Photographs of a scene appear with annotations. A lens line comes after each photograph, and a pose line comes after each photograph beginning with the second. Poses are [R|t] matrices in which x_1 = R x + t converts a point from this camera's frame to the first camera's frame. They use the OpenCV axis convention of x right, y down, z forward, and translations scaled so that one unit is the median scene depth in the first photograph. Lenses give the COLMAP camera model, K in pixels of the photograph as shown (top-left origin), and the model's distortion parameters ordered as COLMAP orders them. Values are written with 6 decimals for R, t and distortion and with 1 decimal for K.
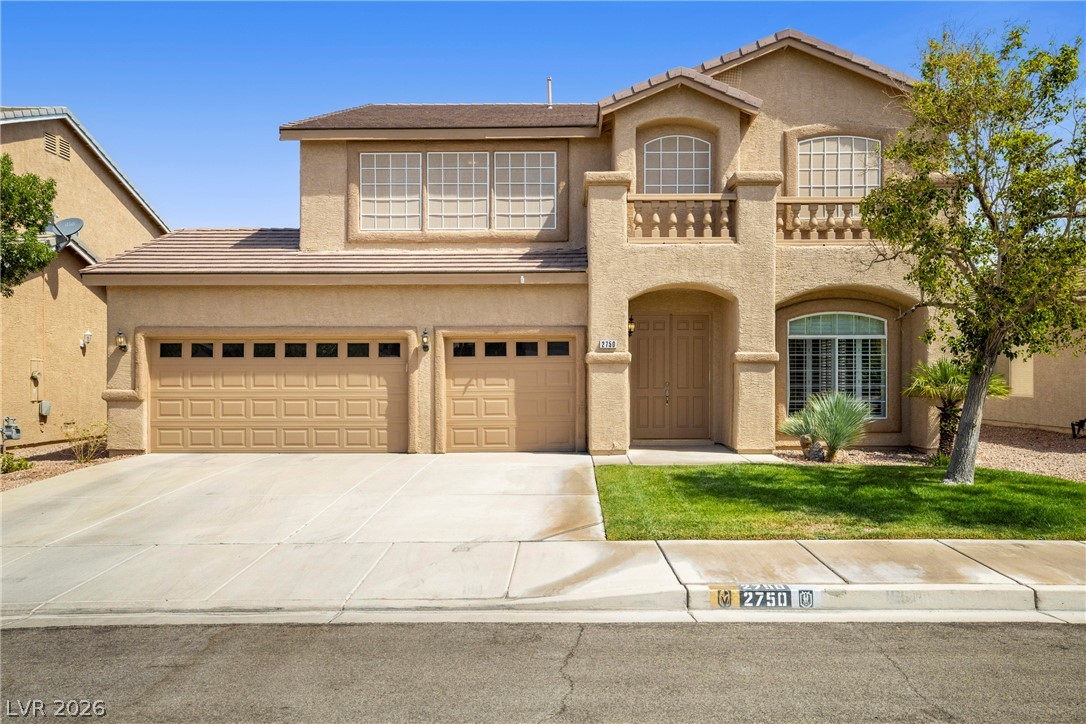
lens RADIAL K [[791.1, 0, 568.2], [0, 791.1, 378.4], [0, 0, 1]] dist [0.006214, 0.003472]
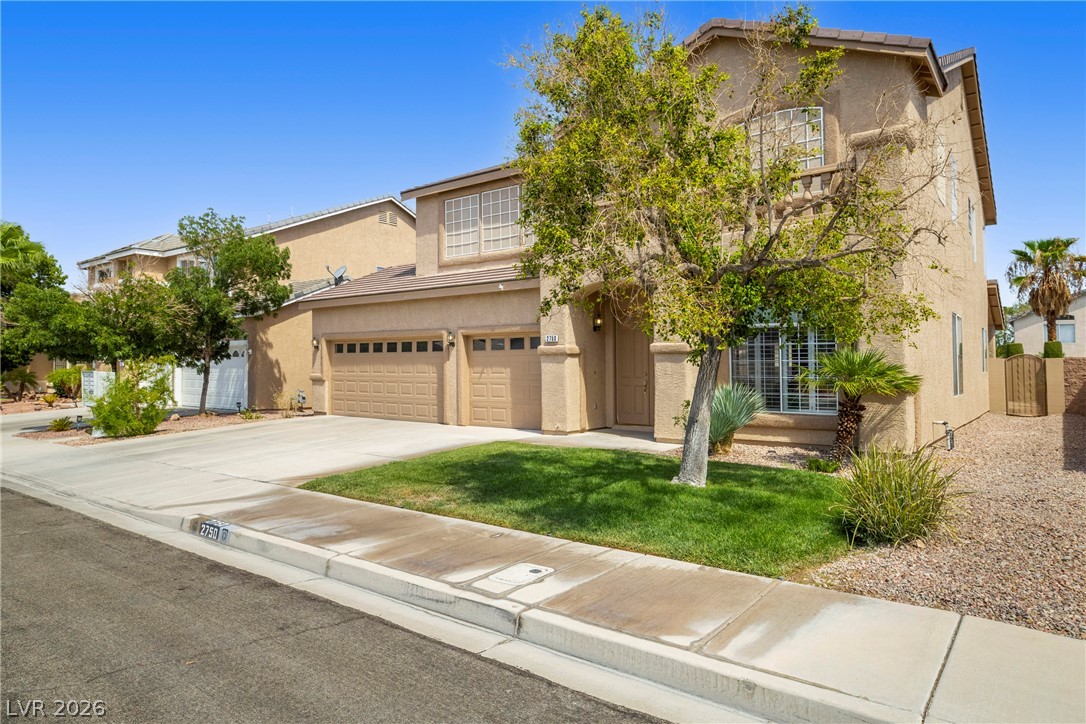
lens RADIAL K [[672.4, 0, 543.0], [0, 672.4, 362.0], [0, 0, 1]] dist [-0.004464, -0.000774]
pose [[0.802562, -0.000423, -0.596569, 0.598903], [-0.005279, 0.999956, -0.007810, -0.001022], [0.596546, 0.009418, 0.802524, 0.193947]]
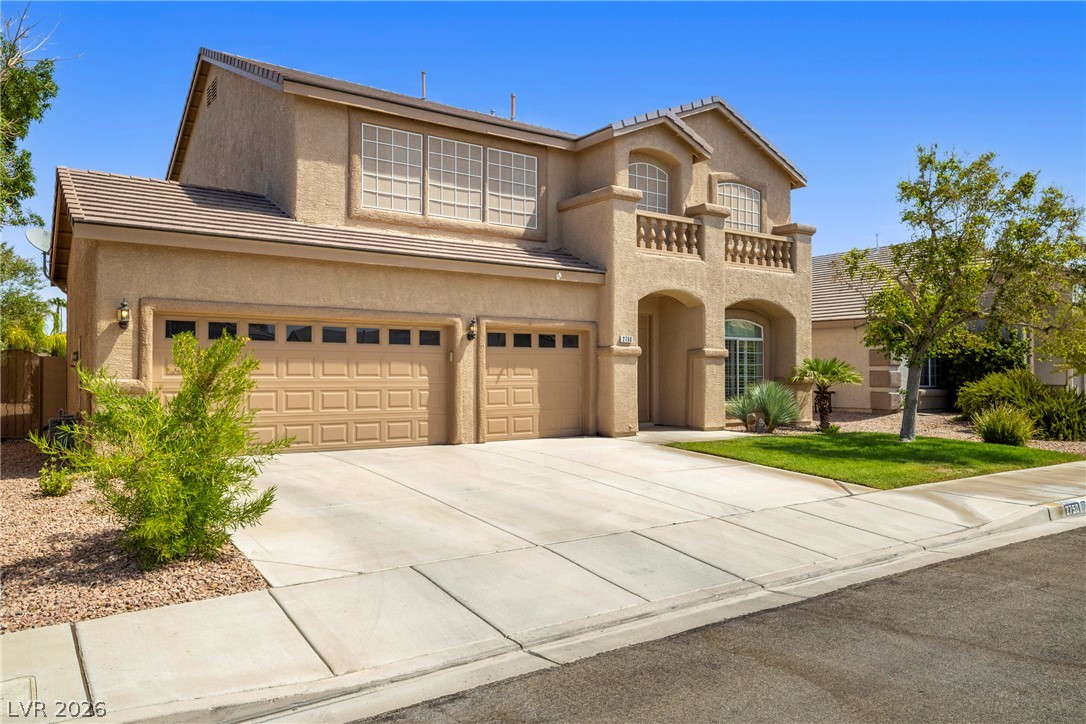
lens RADIAL K [[782.4, 0, 543.0], [0, 782.4, 362.0], [0, 0, 1]] dist [0.004413, 0.001176]
pose [[0.810404, 0.013748, 0.585710, -0.673259], [-0.004992, 0.999850, -0.016562, 0.008513], [-0.585850, 0.010497, 0.810352, 0.152250]]
